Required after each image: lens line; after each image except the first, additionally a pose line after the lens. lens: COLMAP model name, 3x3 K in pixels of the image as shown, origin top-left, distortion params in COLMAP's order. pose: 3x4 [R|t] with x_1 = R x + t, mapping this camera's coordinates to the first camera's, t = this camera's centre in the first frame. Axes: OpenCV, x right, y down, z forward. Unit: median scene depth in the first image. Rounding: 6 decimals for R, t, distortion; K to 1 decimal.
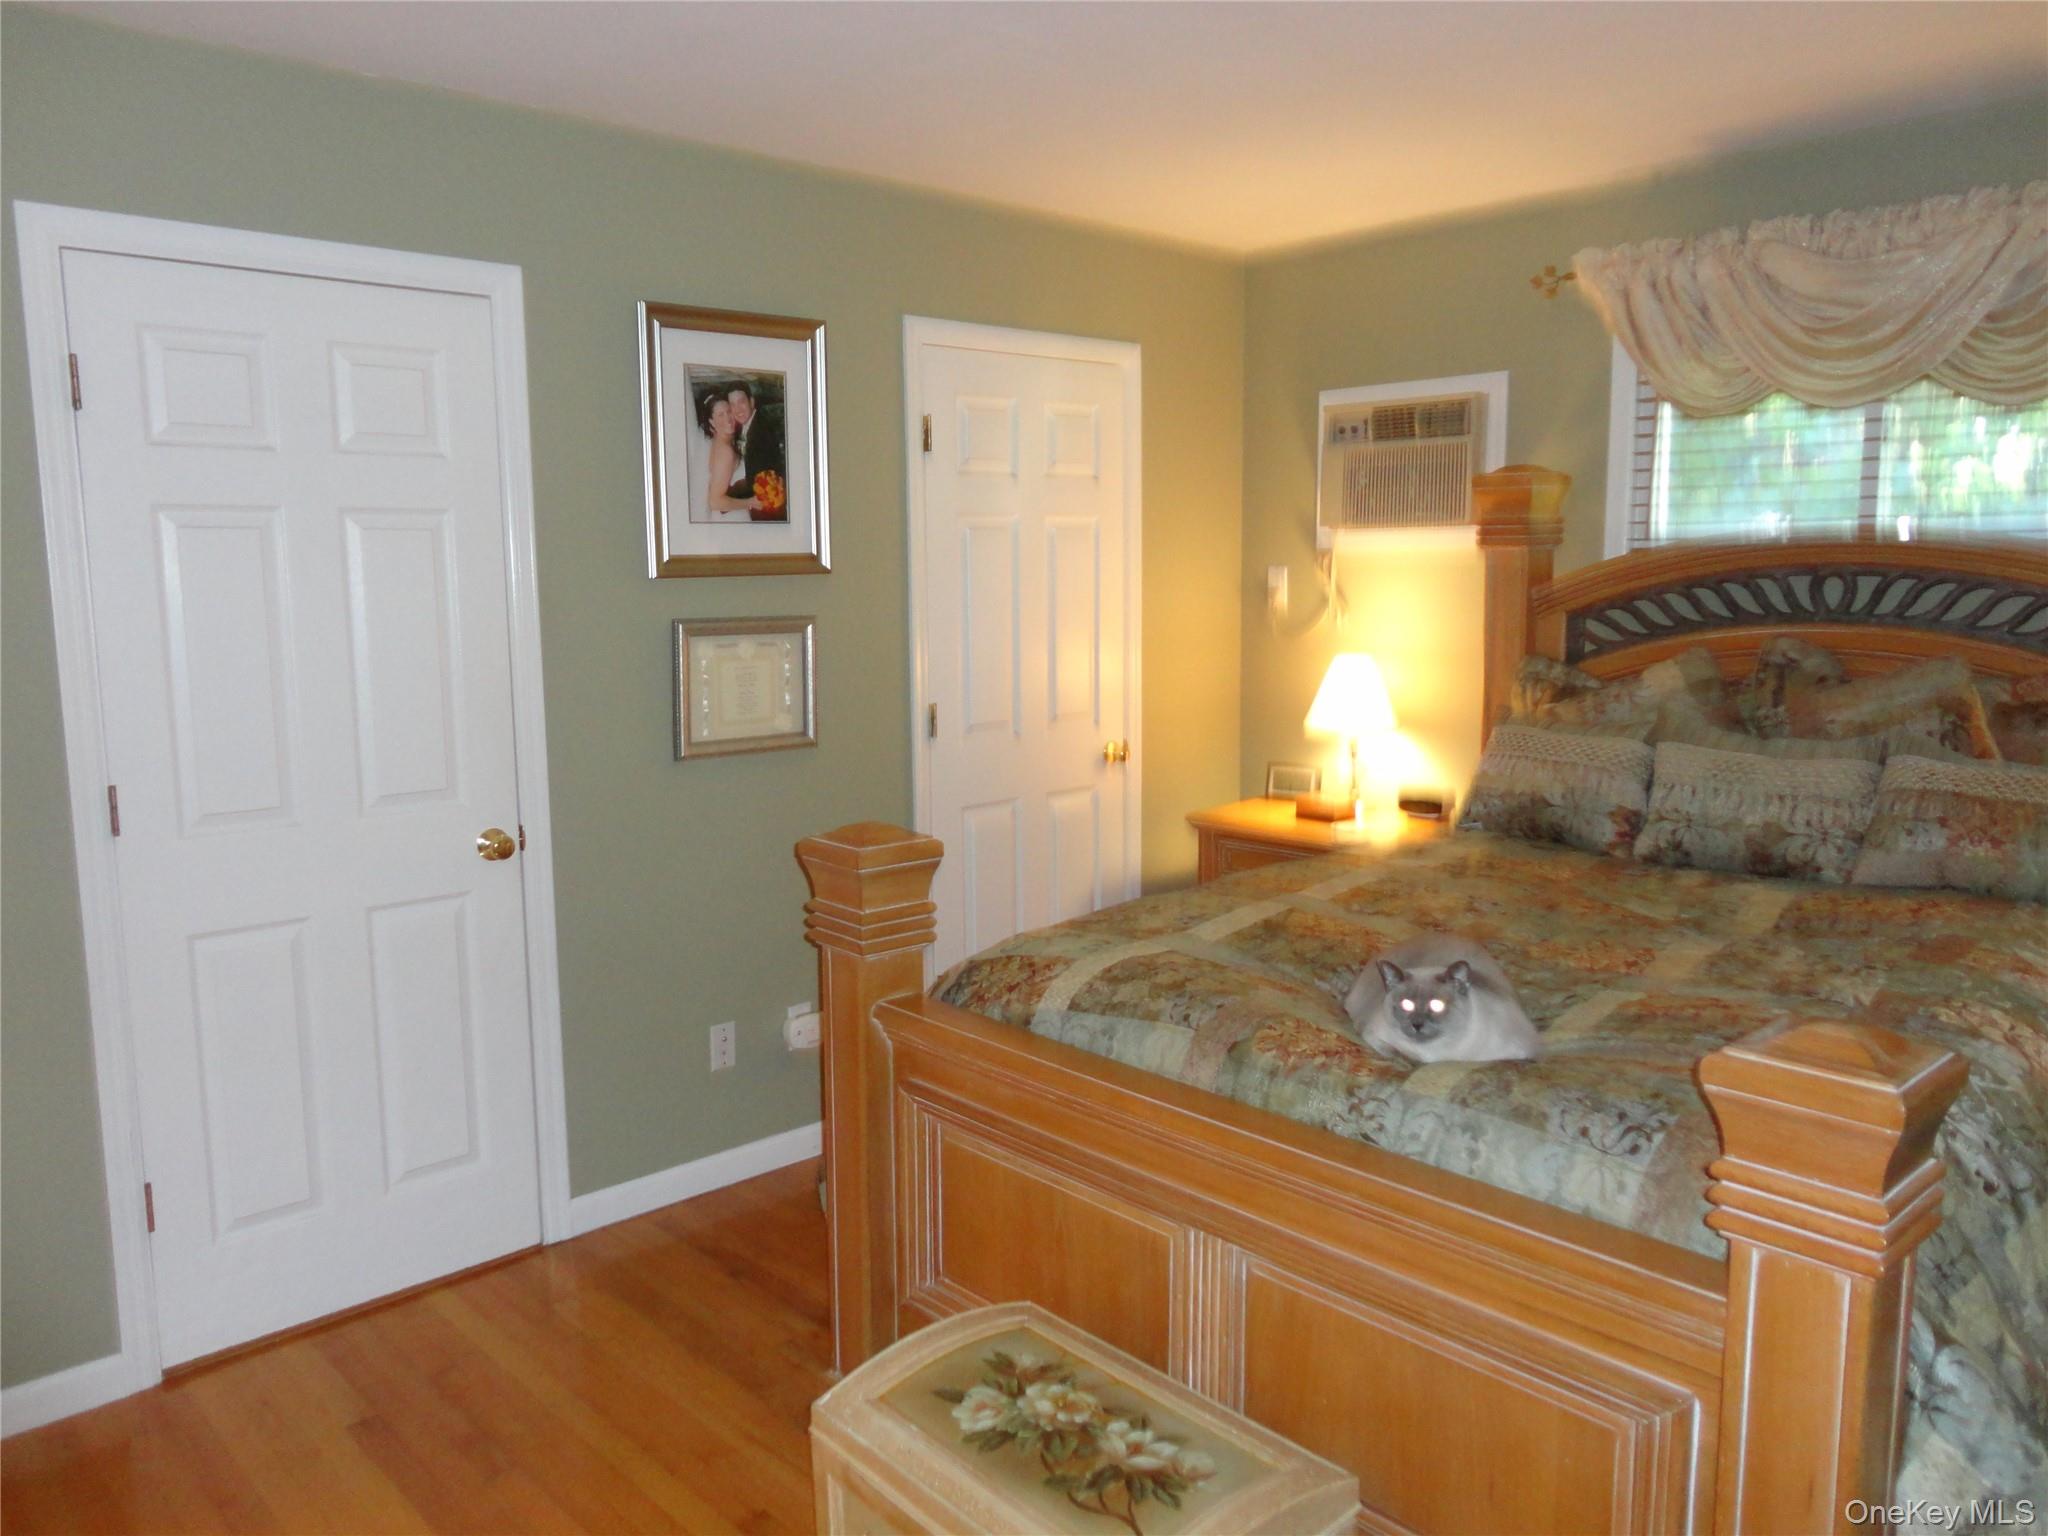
lens RADIAL K [[1517.3, 0, 1018.9], [0, 1517.3, 760.9], [0, 0, 1]] dist [-0.002811, 0.013910]
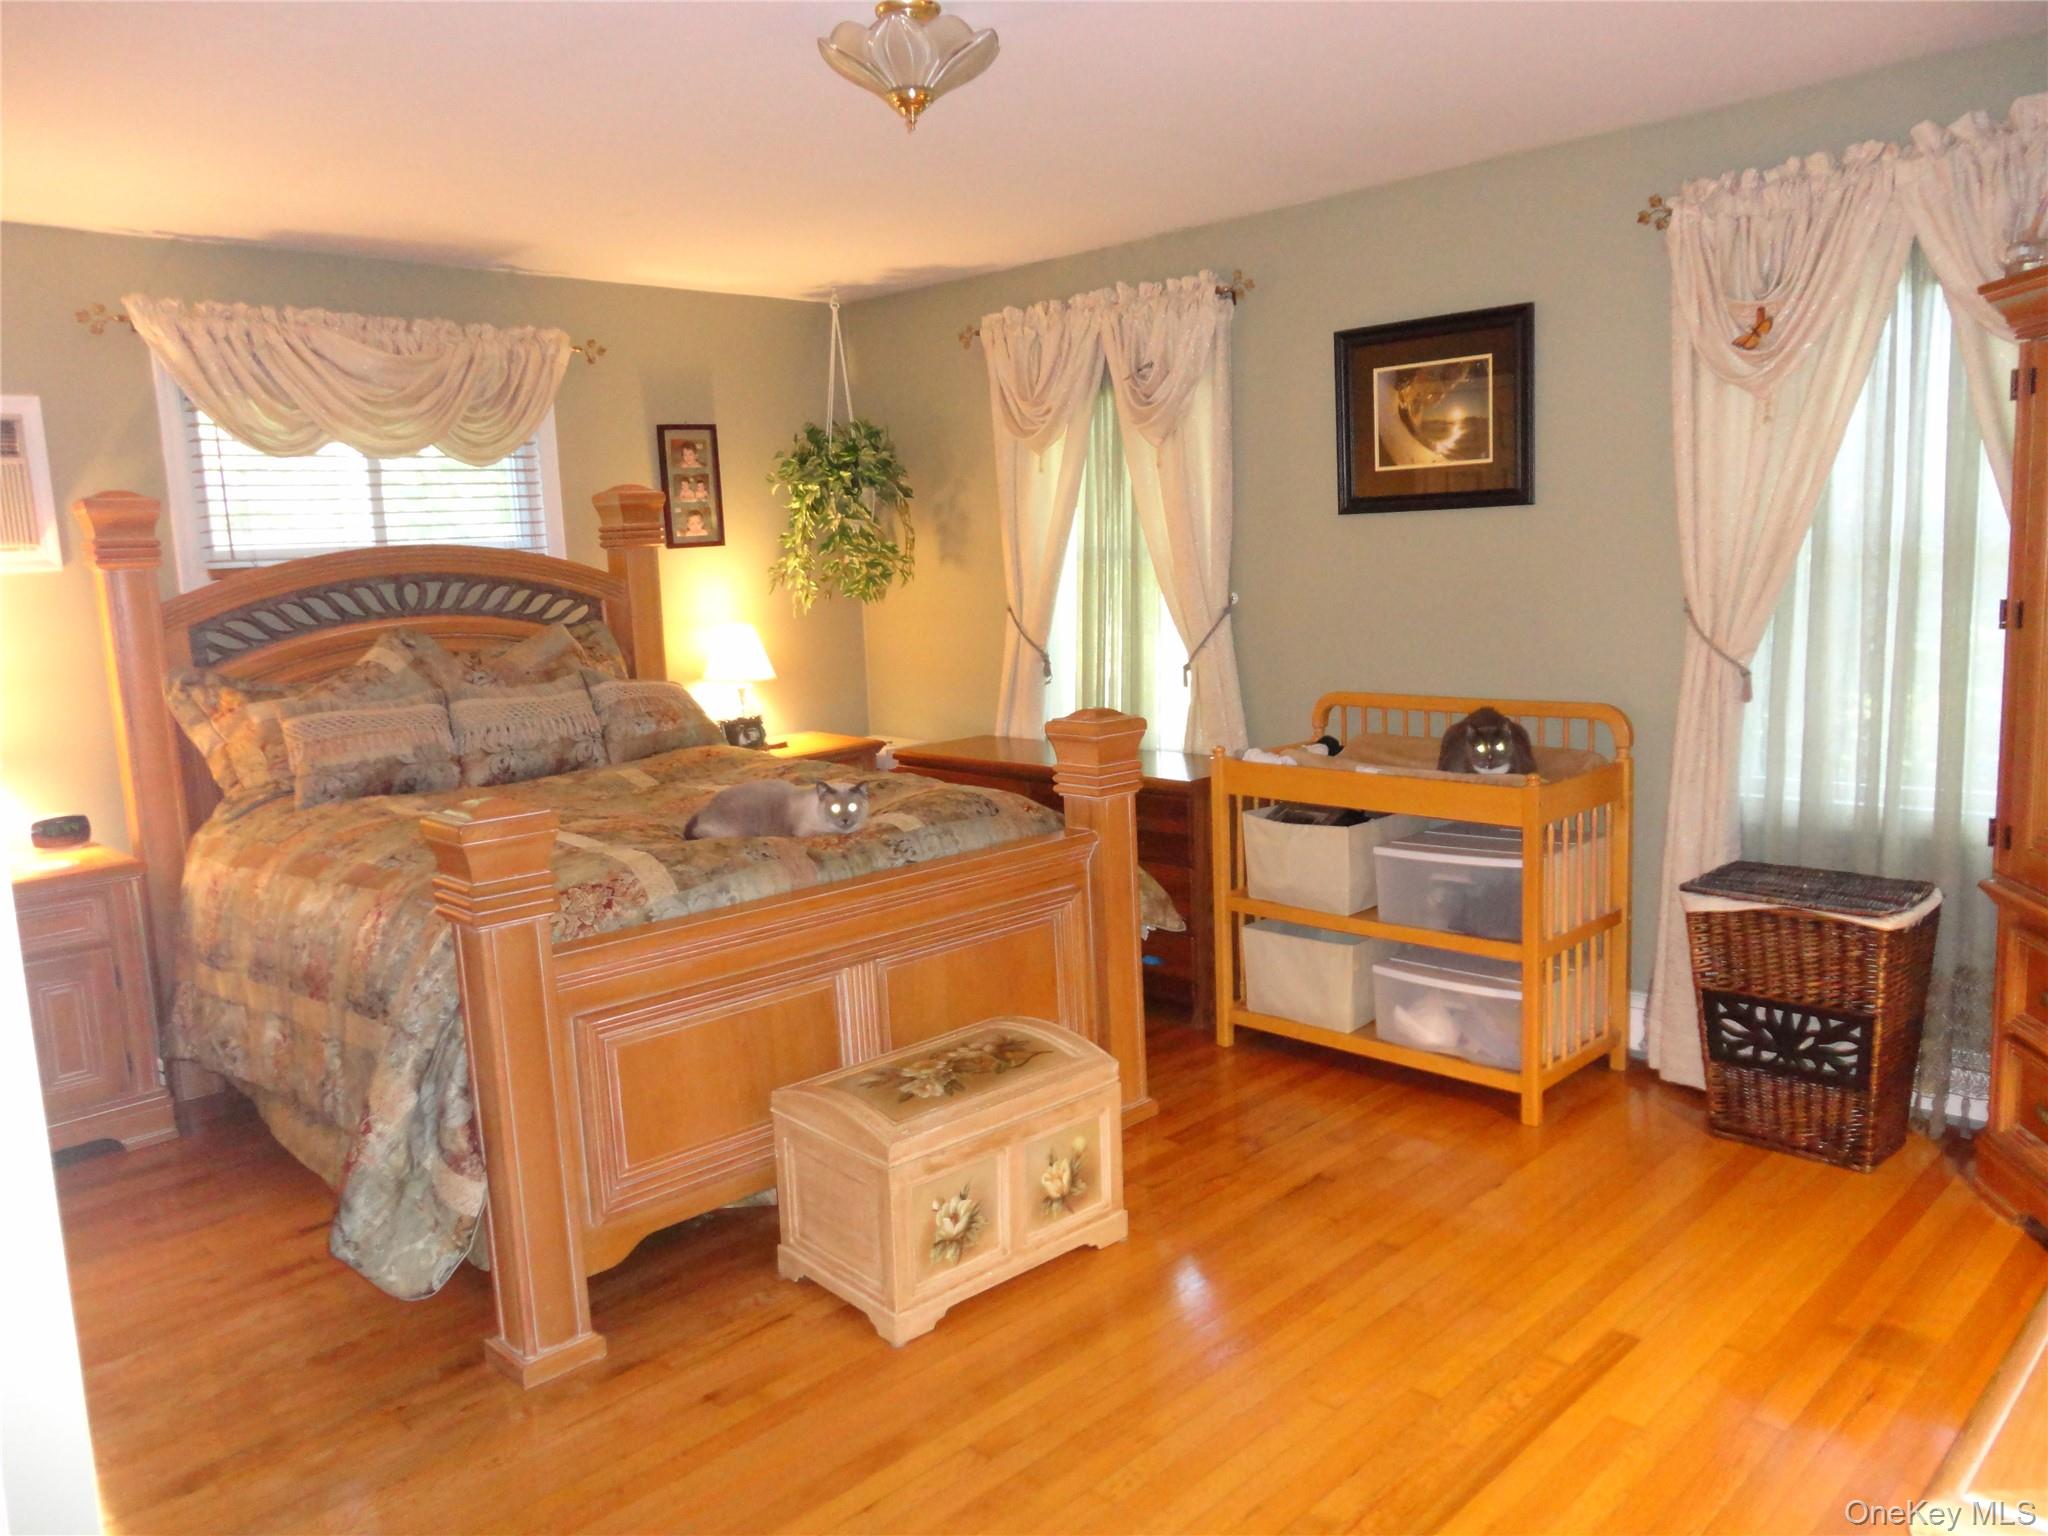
lens RADIAL K [[1517.3, 0, 1026.4], [0, 1517.3, 779.5], [0, 0, 1]] dist [-0.002811, 0.013910]
pose [[-0.033125, -0.133215, 0.990533, -0.893977], [0.184851, 0.973162, 0.137060, -0.035055], [-0.982208, 0.187641, -0.007611, 0.517084]]
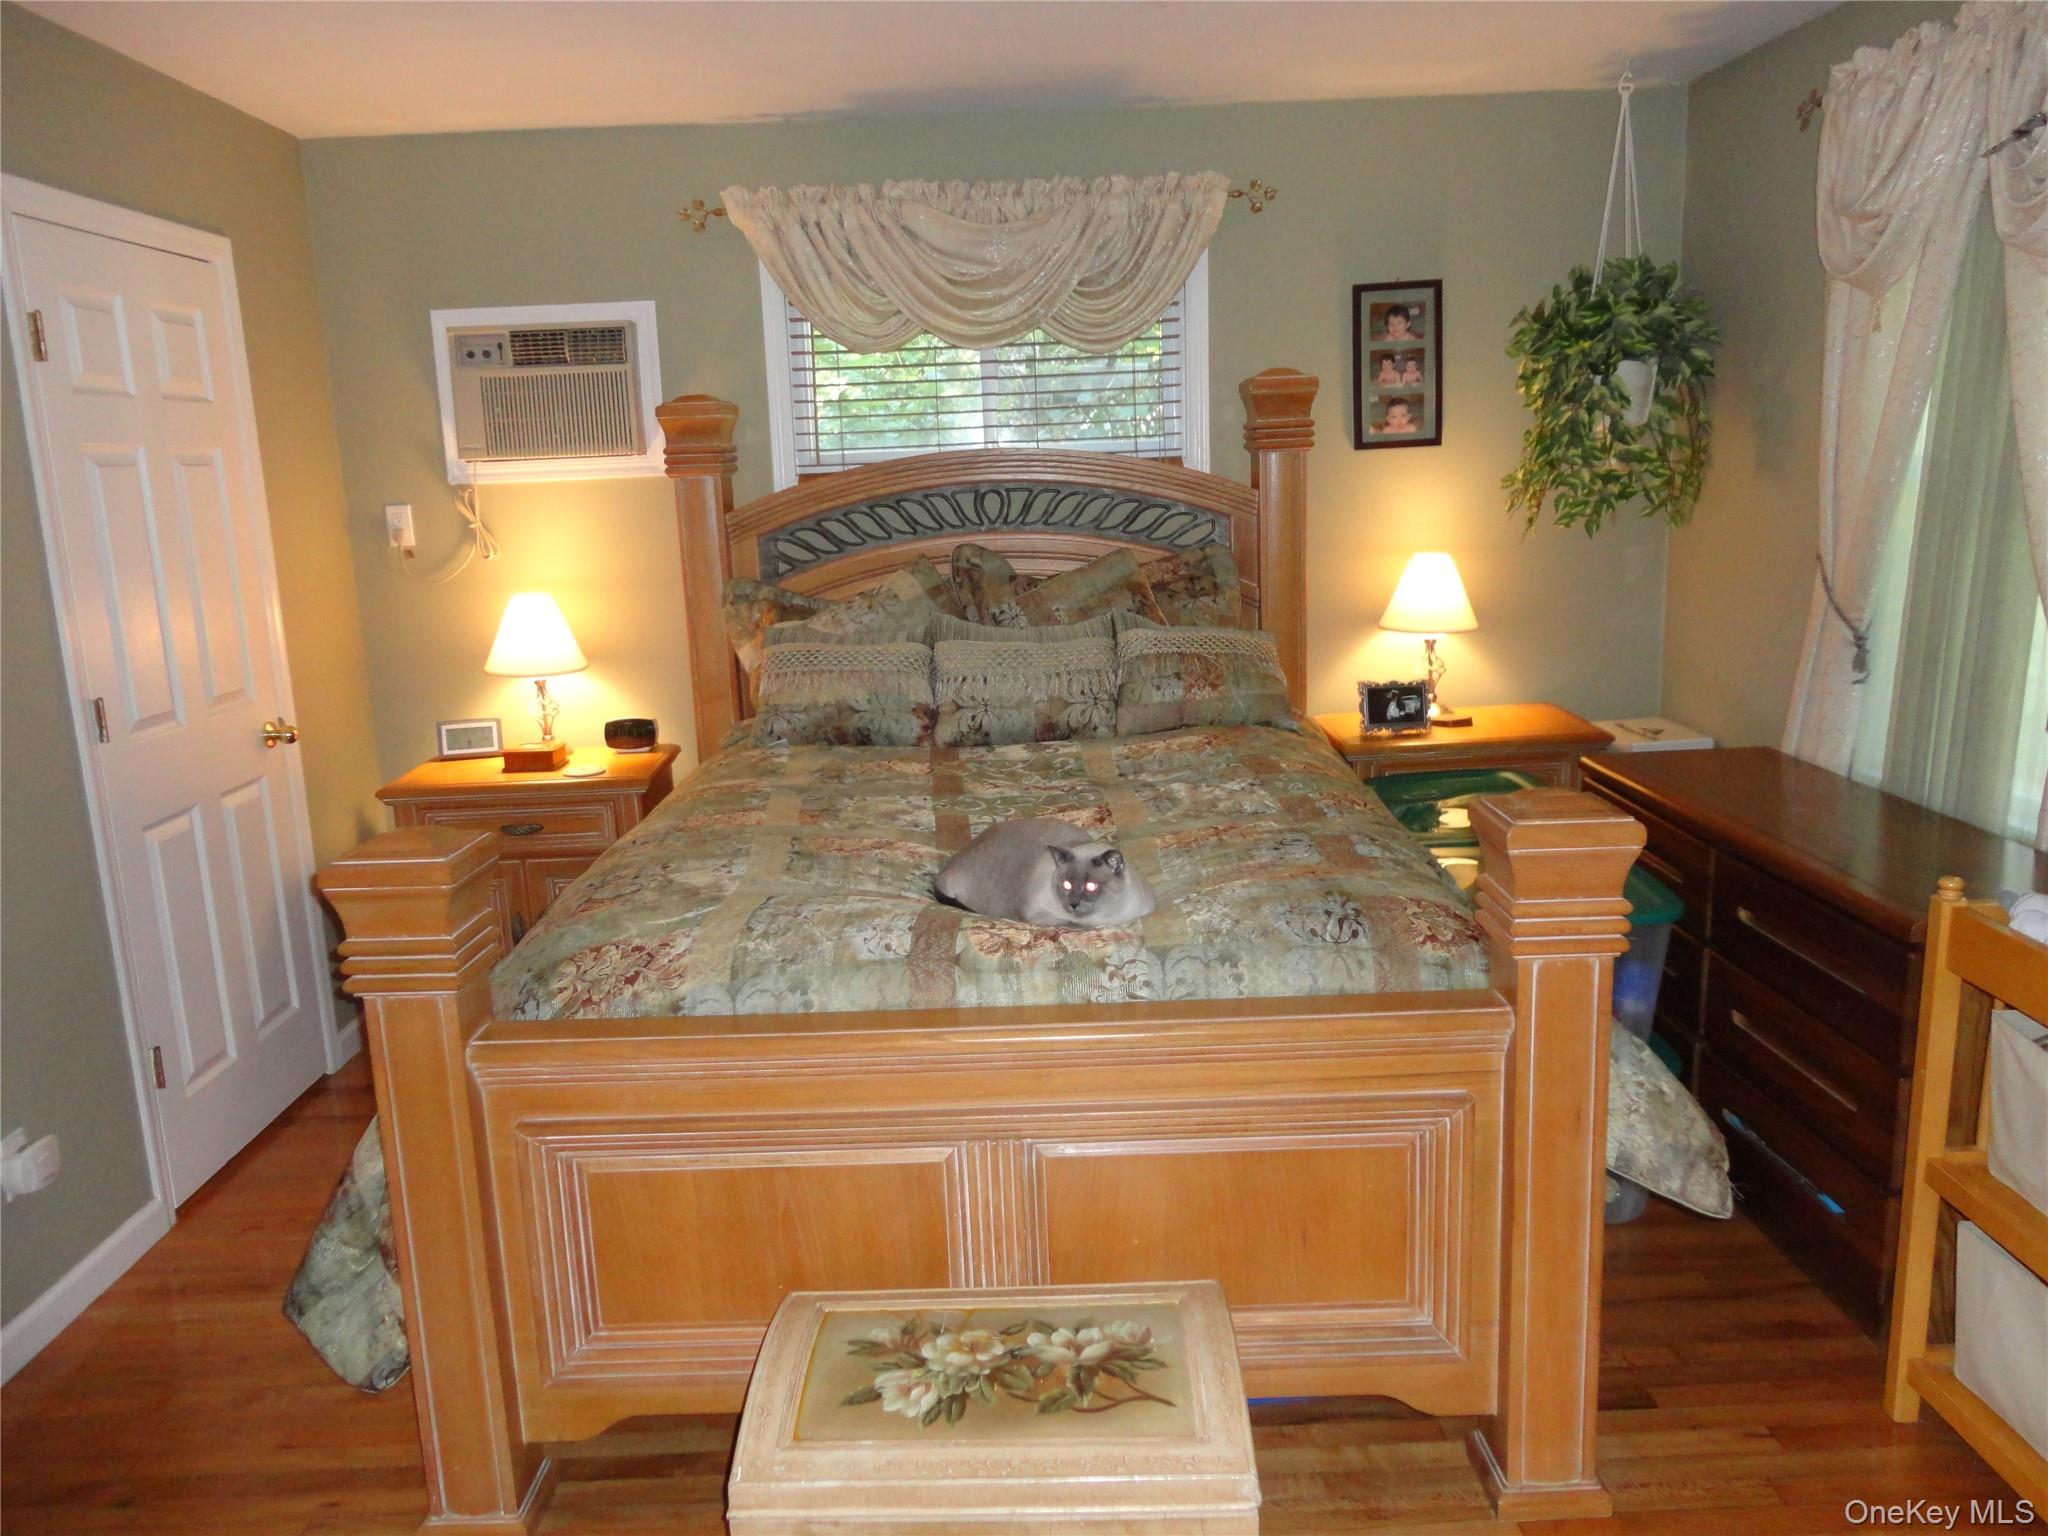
lens RADIAL K [[1517.3, 0, 1022.0], [0, 1517.3, 765.2], [0, 0, 1]] dist [-0.002811, 0.013910]
pose [[0.671104, -0.156613, 0.724632, -0.359484], [0.128913, 0.987194, 0.093969, -0.019494], [-0.730069, 0.030351, 0.682699, 0.180693]]
